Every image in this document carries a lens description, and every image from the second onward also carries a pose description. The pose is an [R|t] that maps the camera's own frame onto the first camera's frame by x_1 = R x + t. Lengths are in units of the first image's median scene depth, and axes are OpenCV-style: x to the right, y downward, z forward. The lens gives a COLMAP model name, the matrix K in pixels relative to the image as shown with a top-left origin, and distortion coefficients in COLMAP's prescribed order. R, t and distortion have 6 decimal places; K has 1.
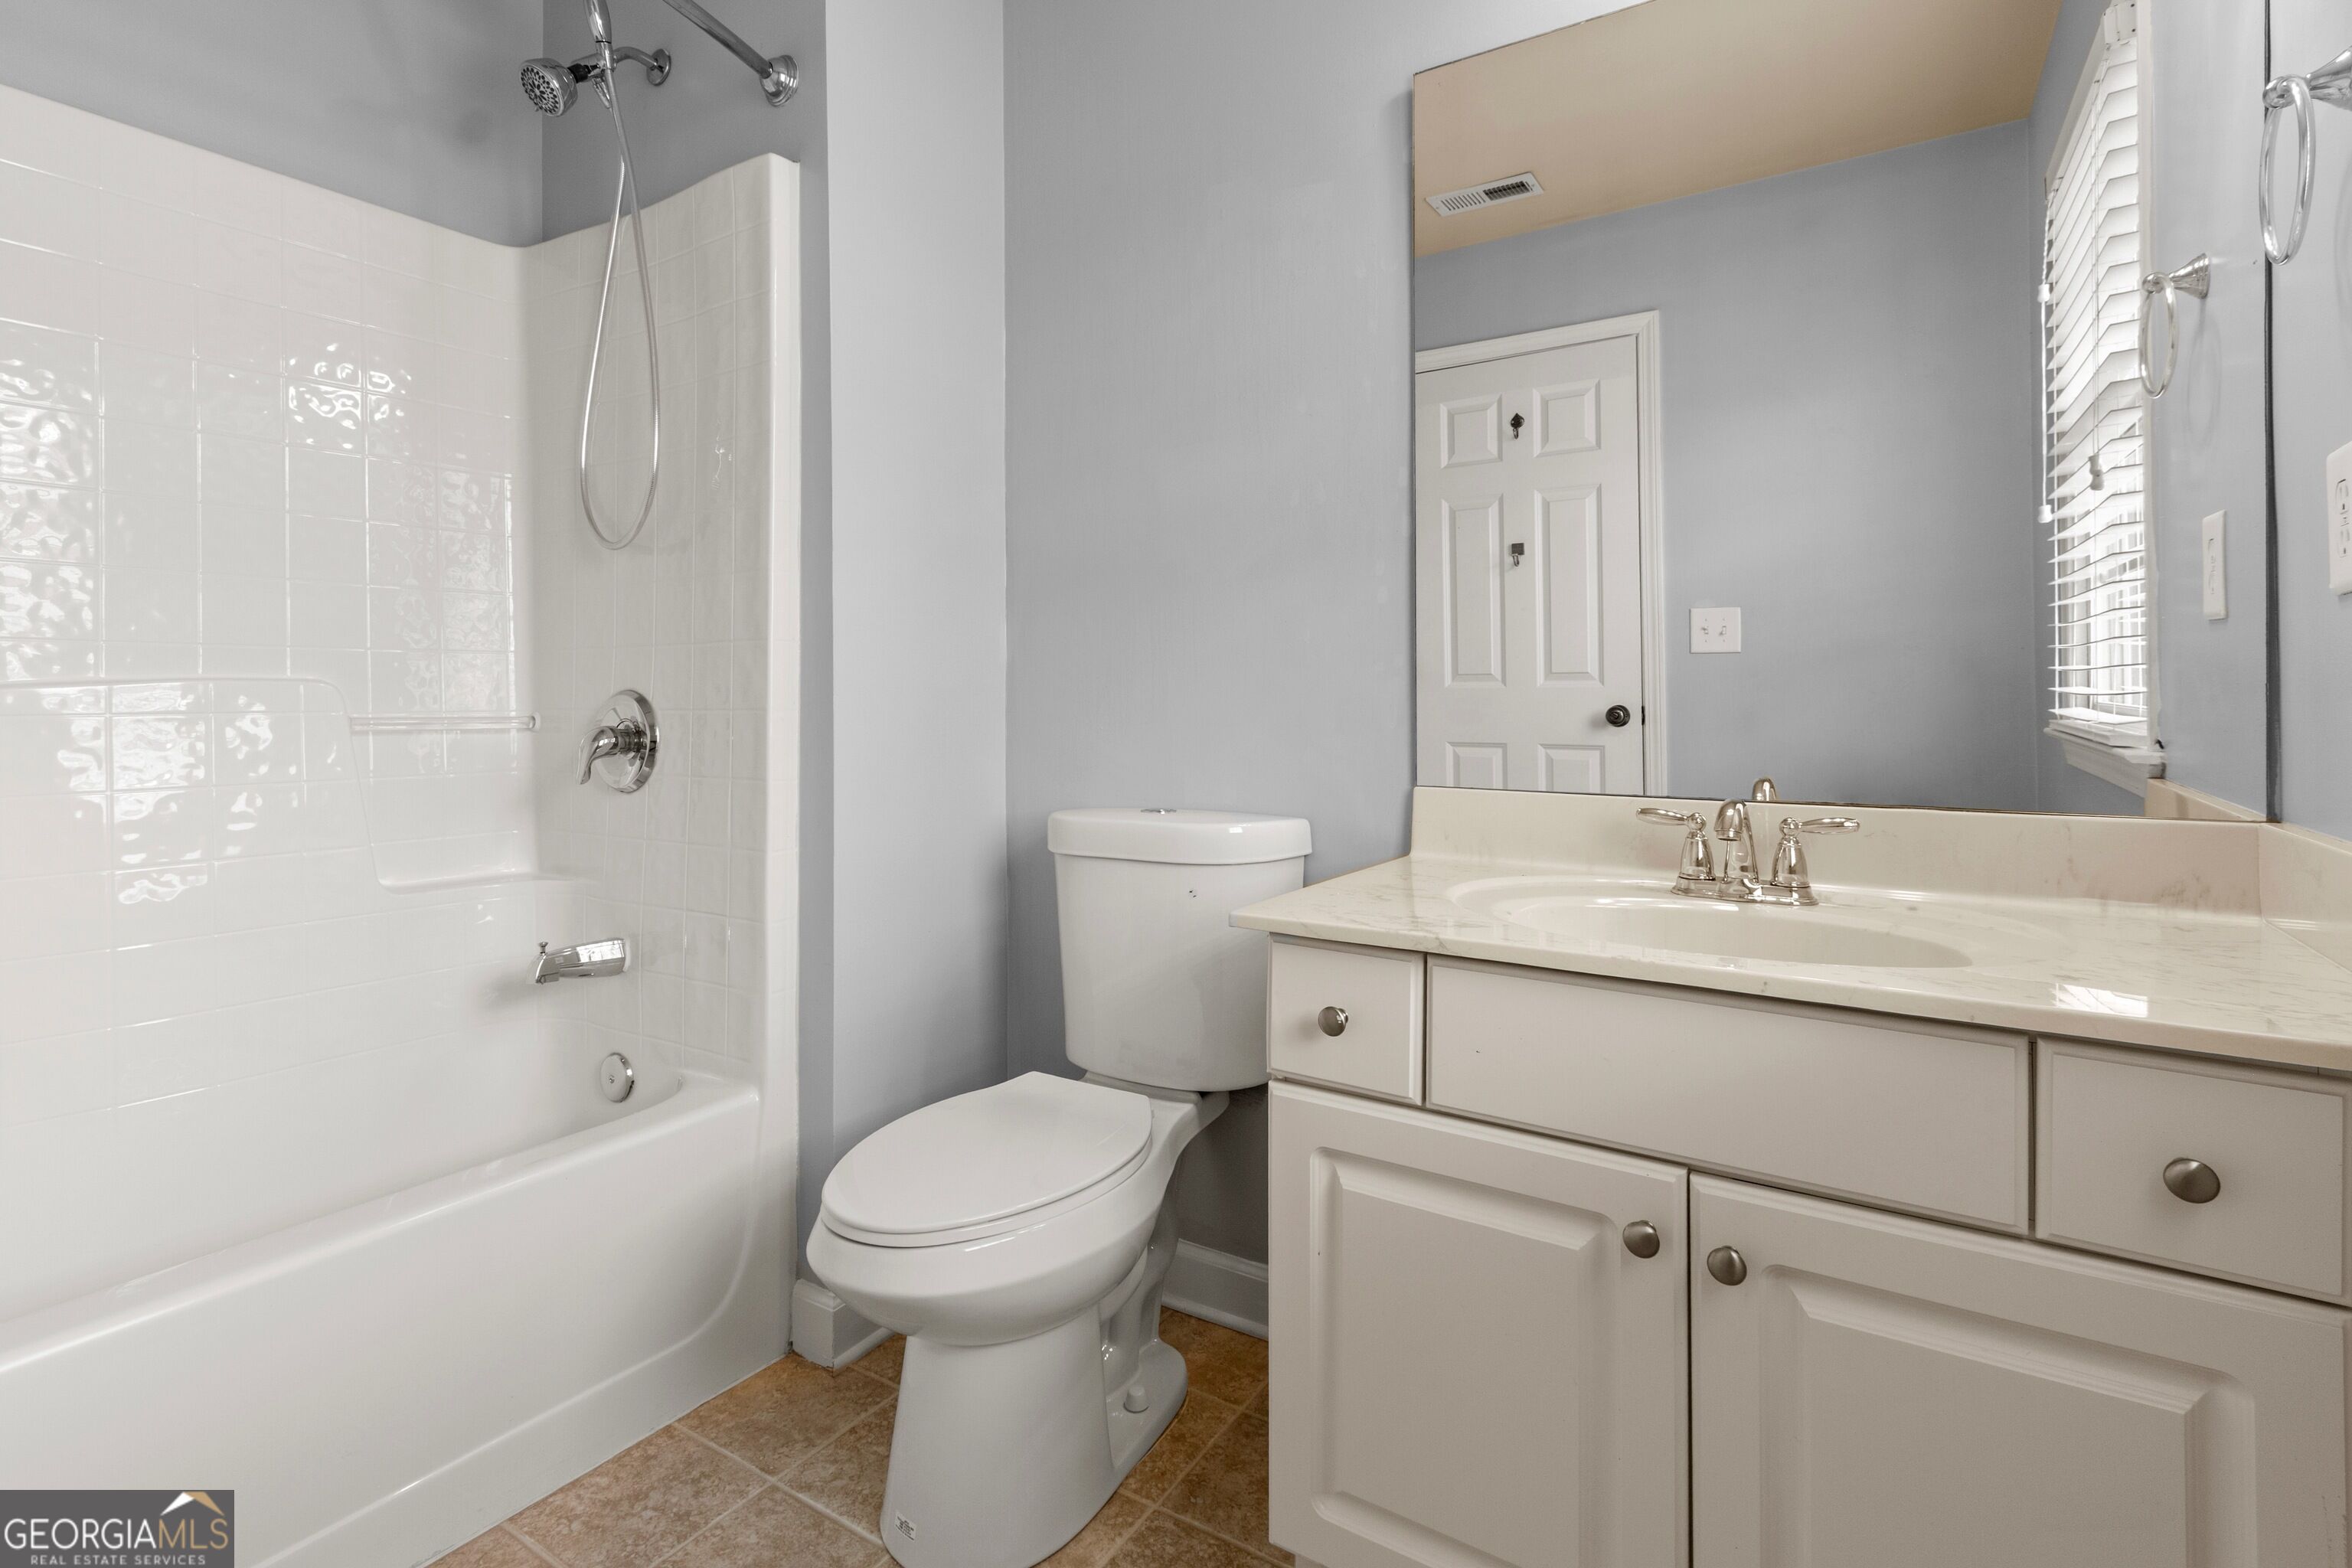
lens RADIAL K [[1108.9, 0, 1181.8], [0, 1108.9, 685.0], [0, 0, 1]] dist [0.000042, -0.000628]
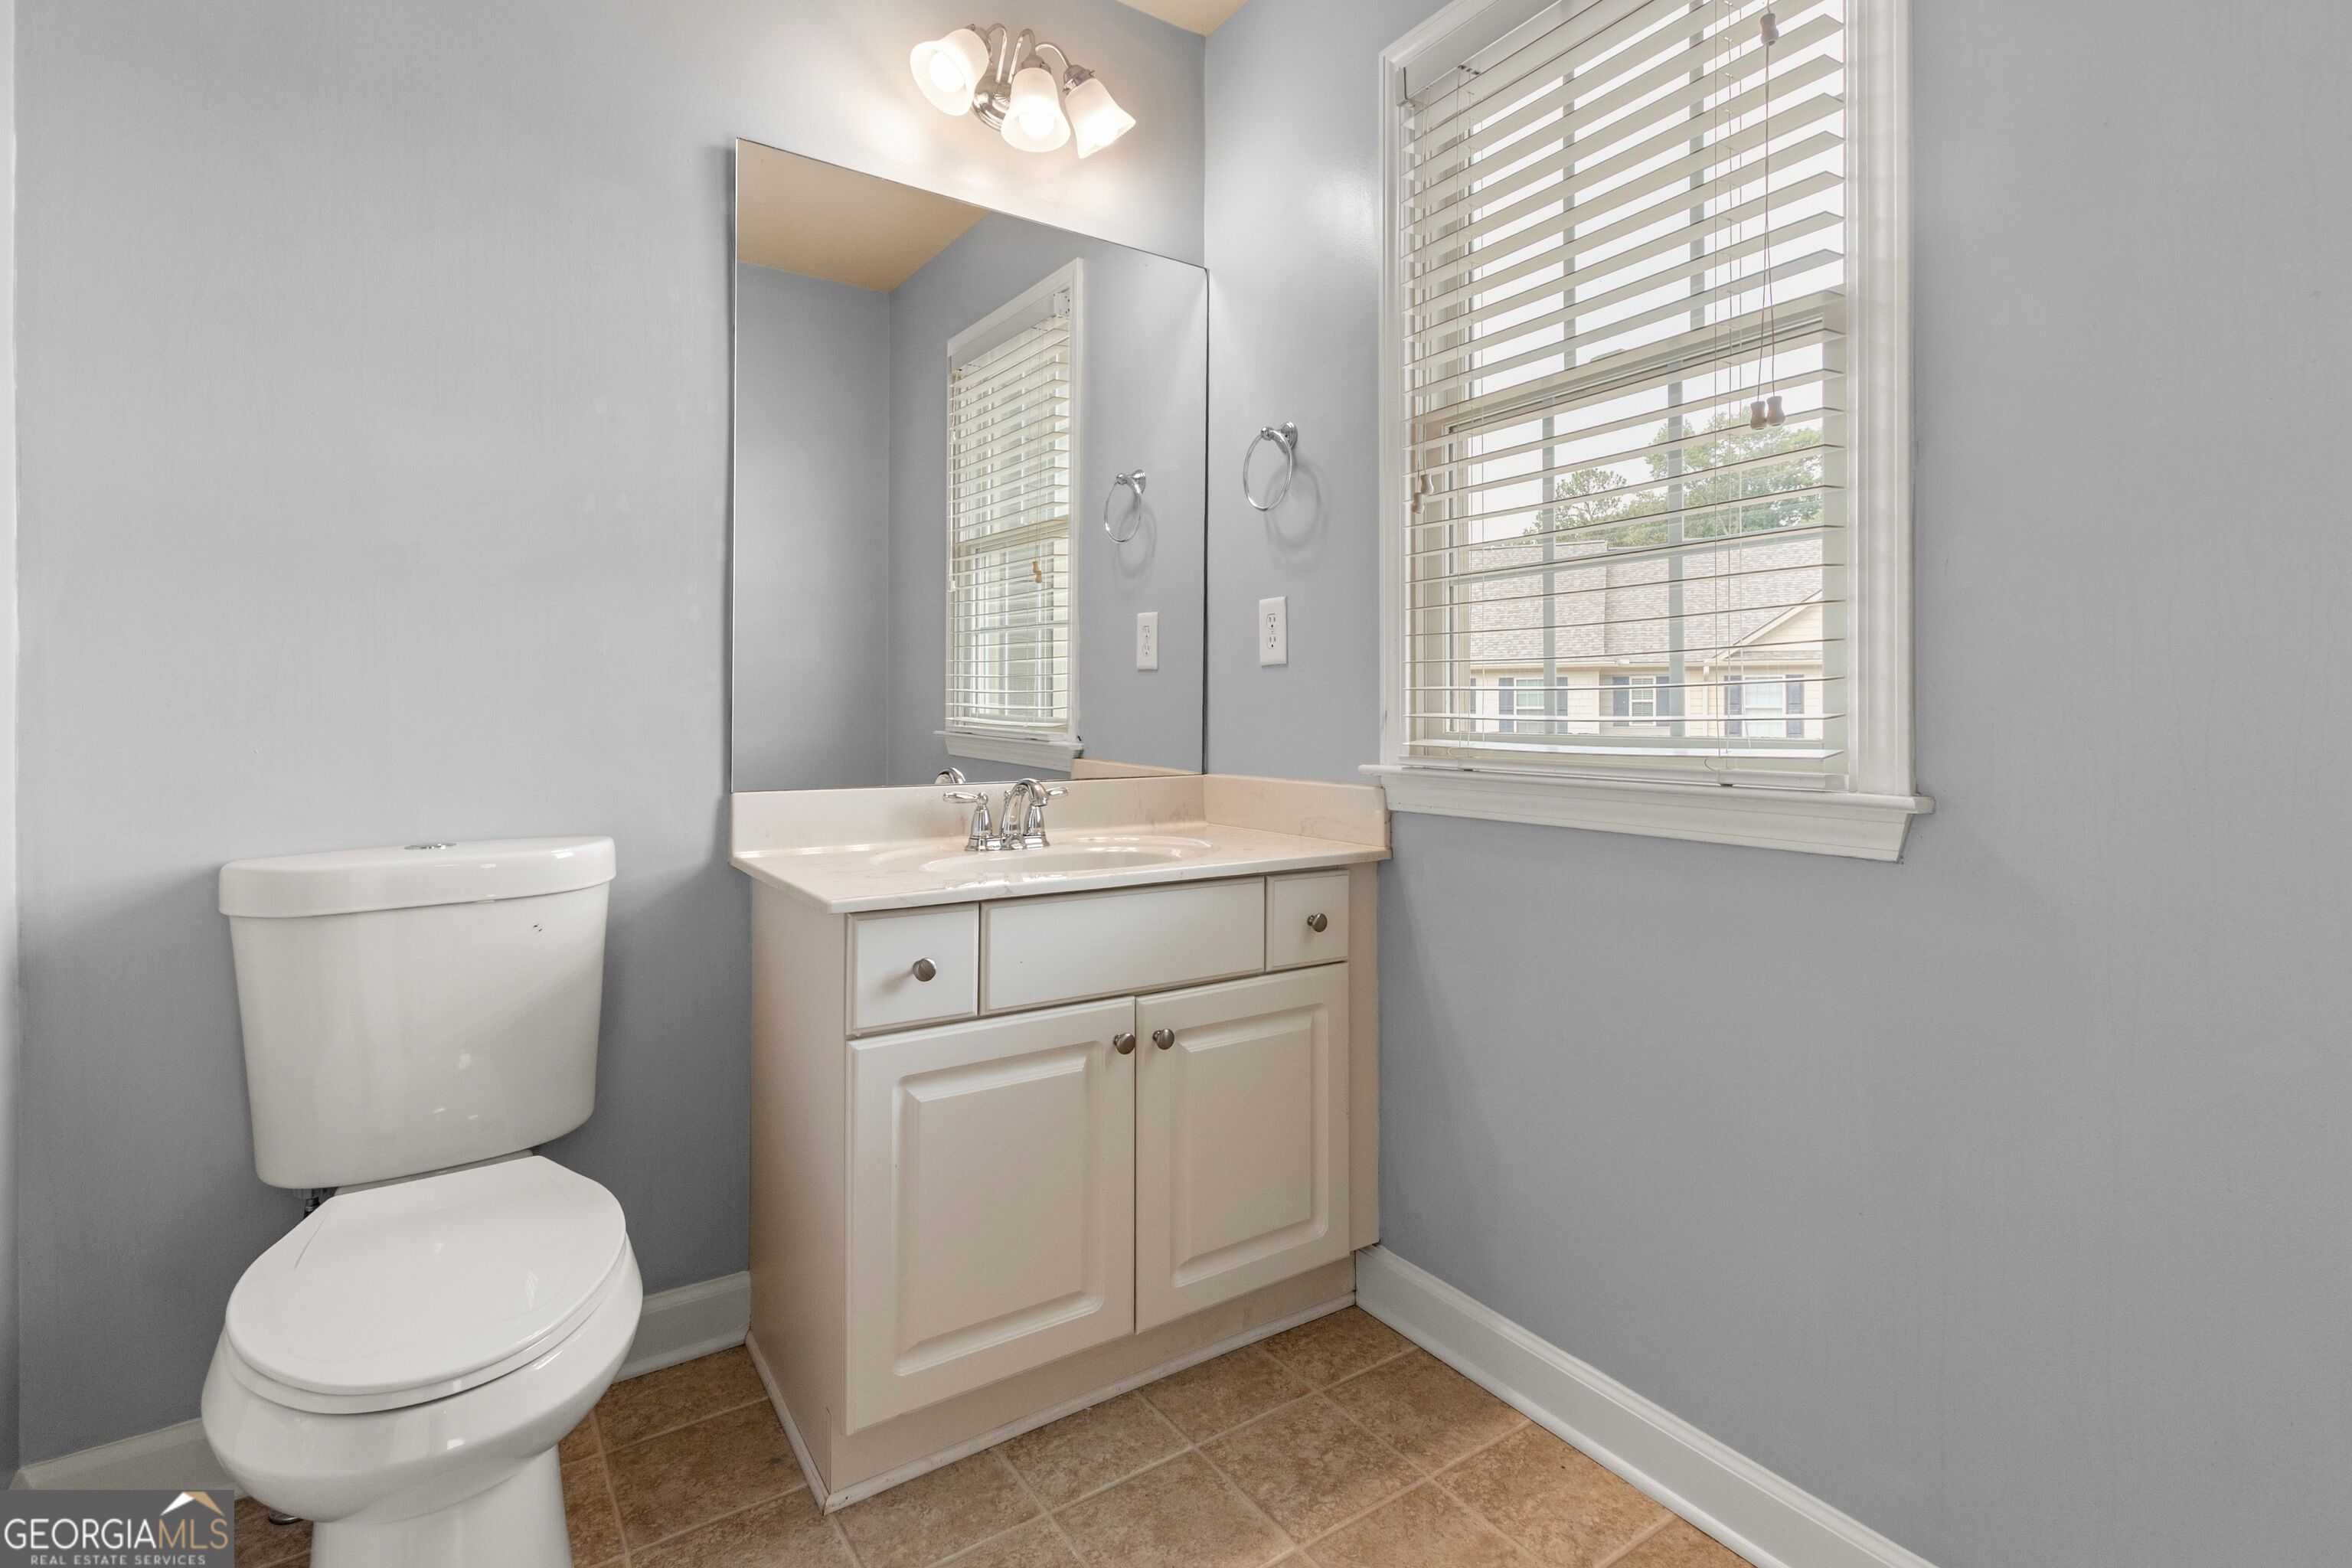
lens RADIAL K [[1099.2, 0, 1218.5], [0, 1099.2, 699.0], [0, 0, 1]] dist [-0.000455, -0.001448]
pose [[0.389882, 0.009649, 0.920814, -0.760462], [-0.014034, 0.999891, -0.004535, -0.003027], [-0.920758, -0.011155, 0.389975, 0.178922]]
